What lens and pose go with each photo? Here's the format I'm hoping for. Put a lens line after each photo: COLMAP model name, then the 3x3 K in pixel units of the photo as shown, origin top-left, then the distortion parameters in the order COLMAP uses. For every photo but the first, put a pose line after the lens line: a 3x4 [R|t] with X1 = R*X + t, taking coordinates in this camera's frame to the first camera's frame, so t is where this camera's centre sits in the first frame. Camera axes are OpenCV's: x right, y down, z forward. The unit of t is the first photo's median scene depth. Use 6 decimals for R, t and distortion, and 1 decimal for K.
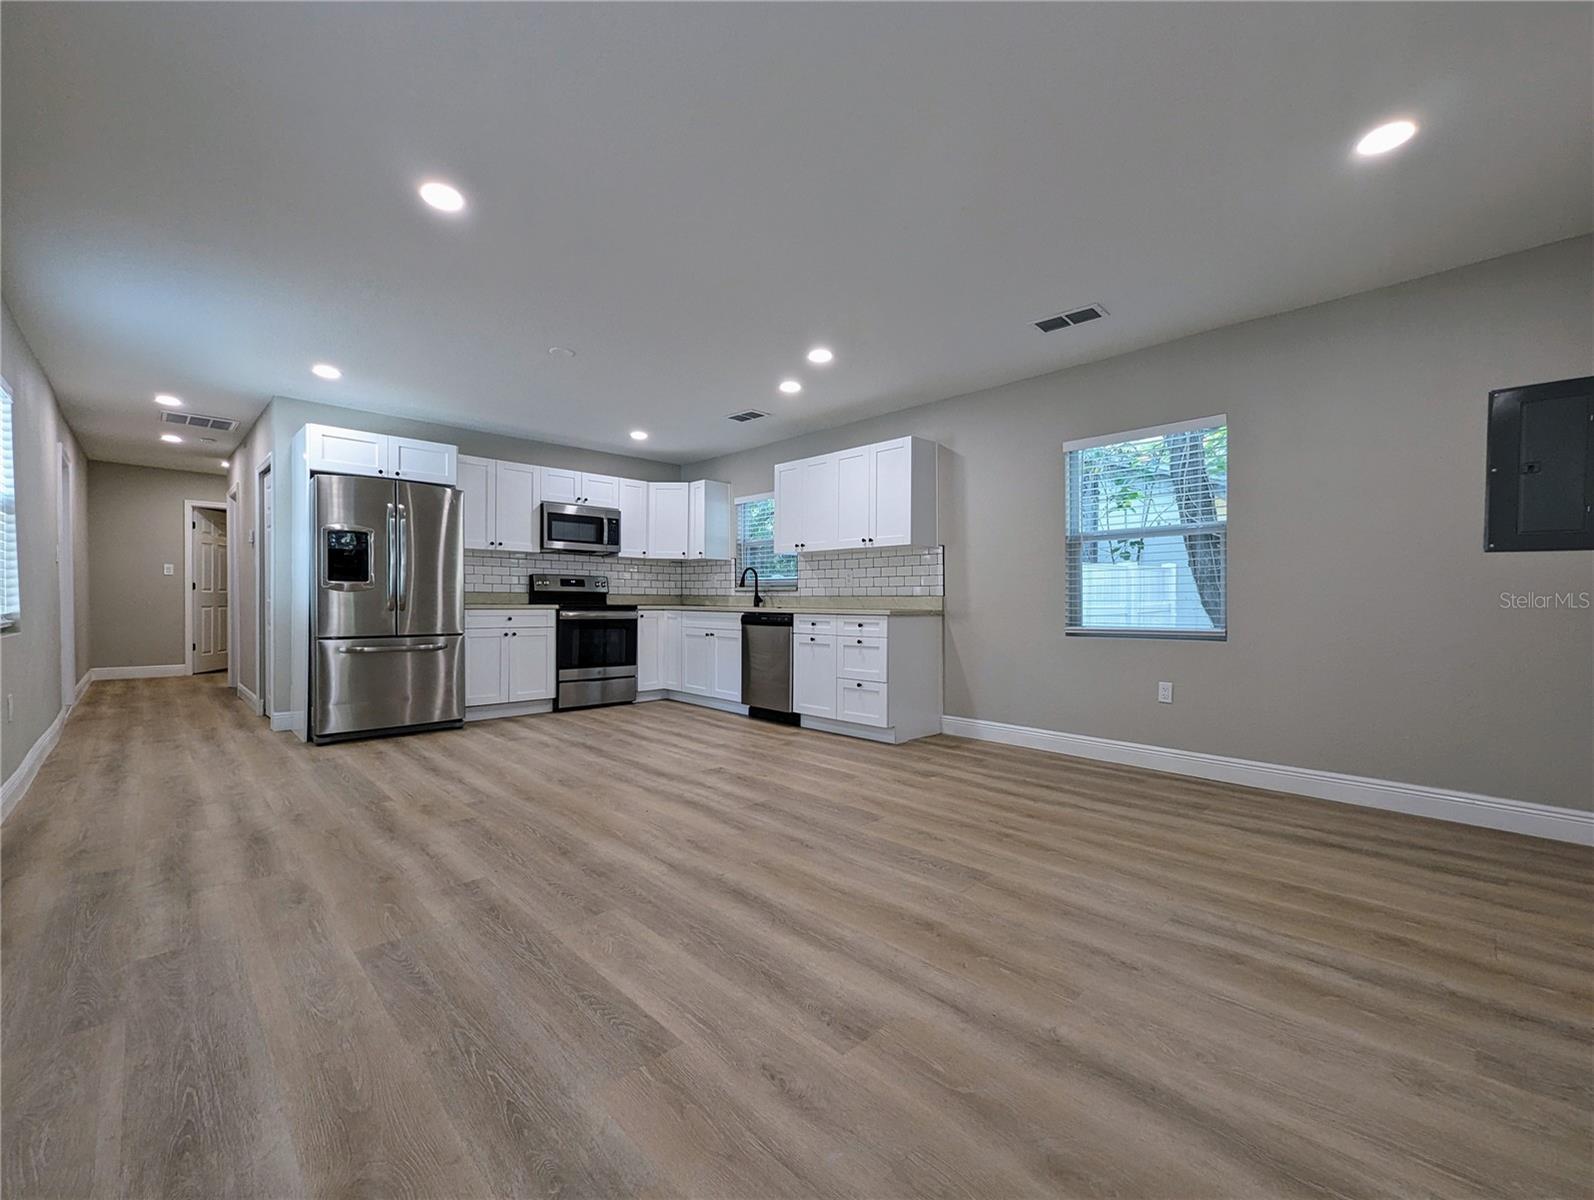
lens RADIAL K [[665.1, 0, 798.6], [0, 665.1, 608.2], [0, 0, 1]] dist [0.001272, 0.000669]
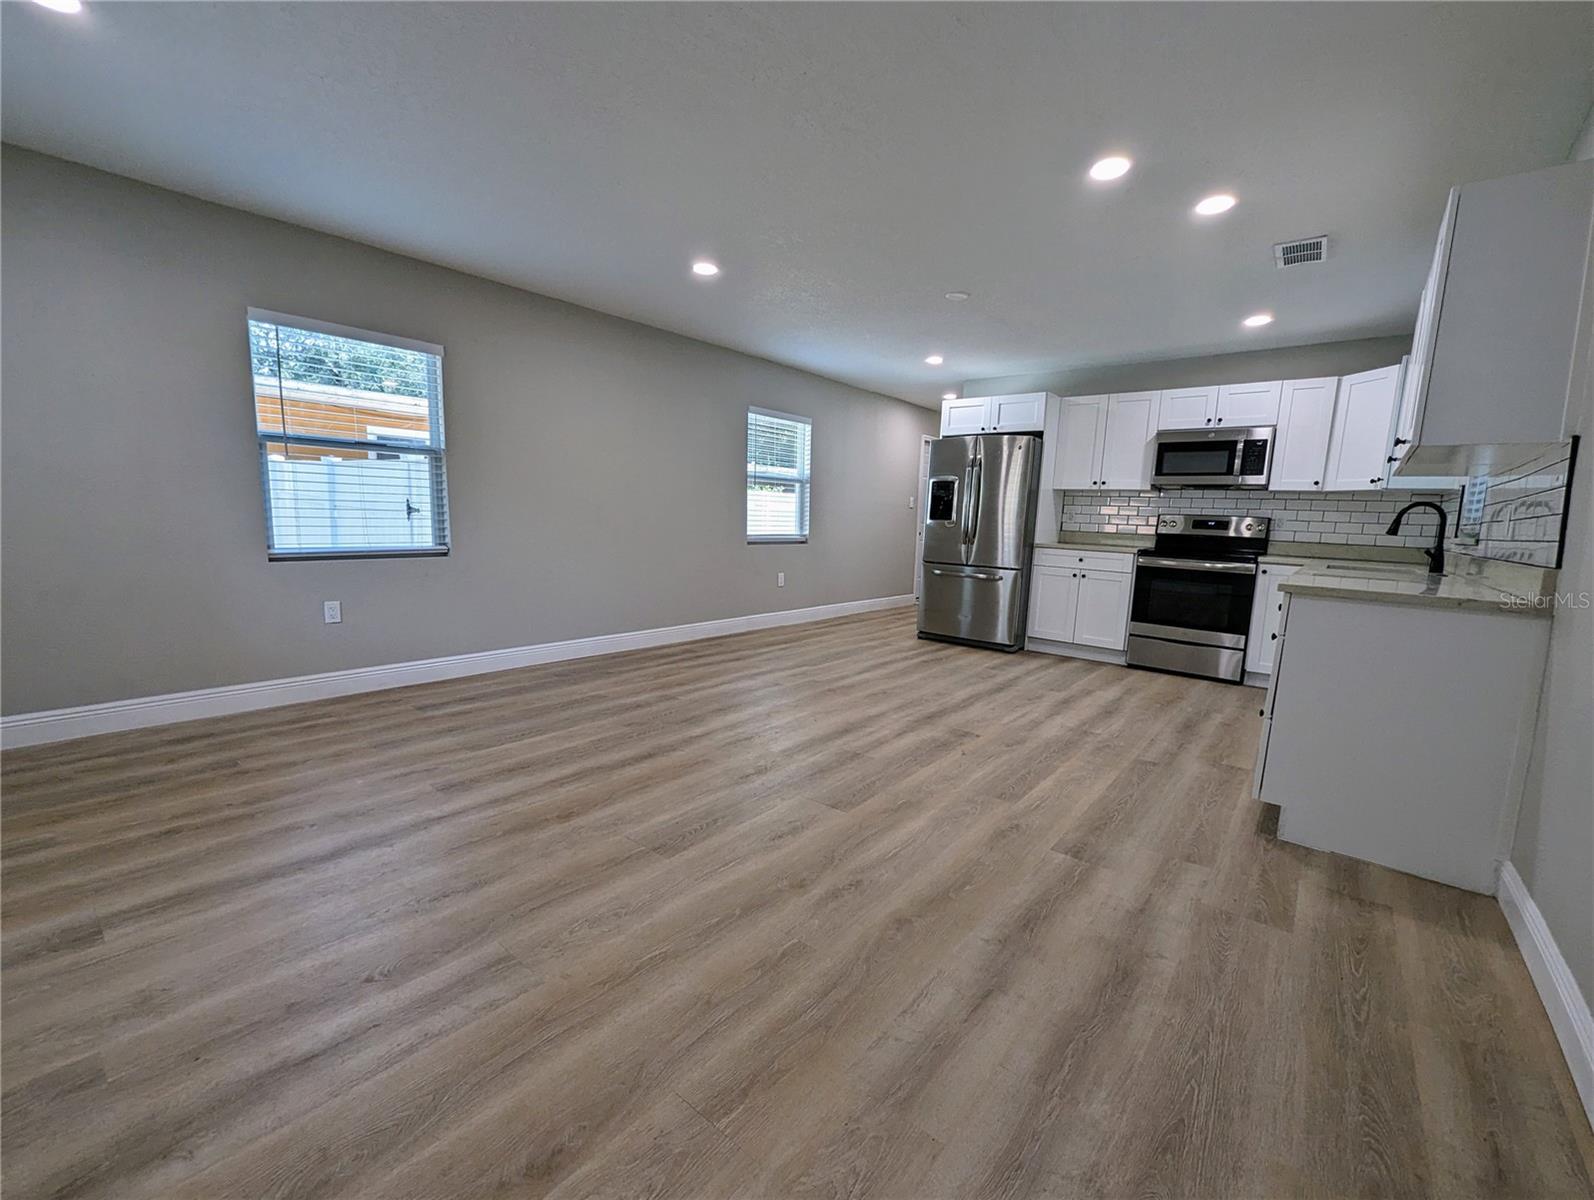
lens RADIAL K [[665.1, 0, 798.6], [0, 665.1, 608.2], [0, 0, 1]] dist [0.001272, 0.000669]
pose [[0.117533, 0.136562, -0.983634, 0.561938], [-0.050888, 0.990027, 0.131369, -0.024206], [0.991764, 0.034615, 0.123310, 0.524706]]
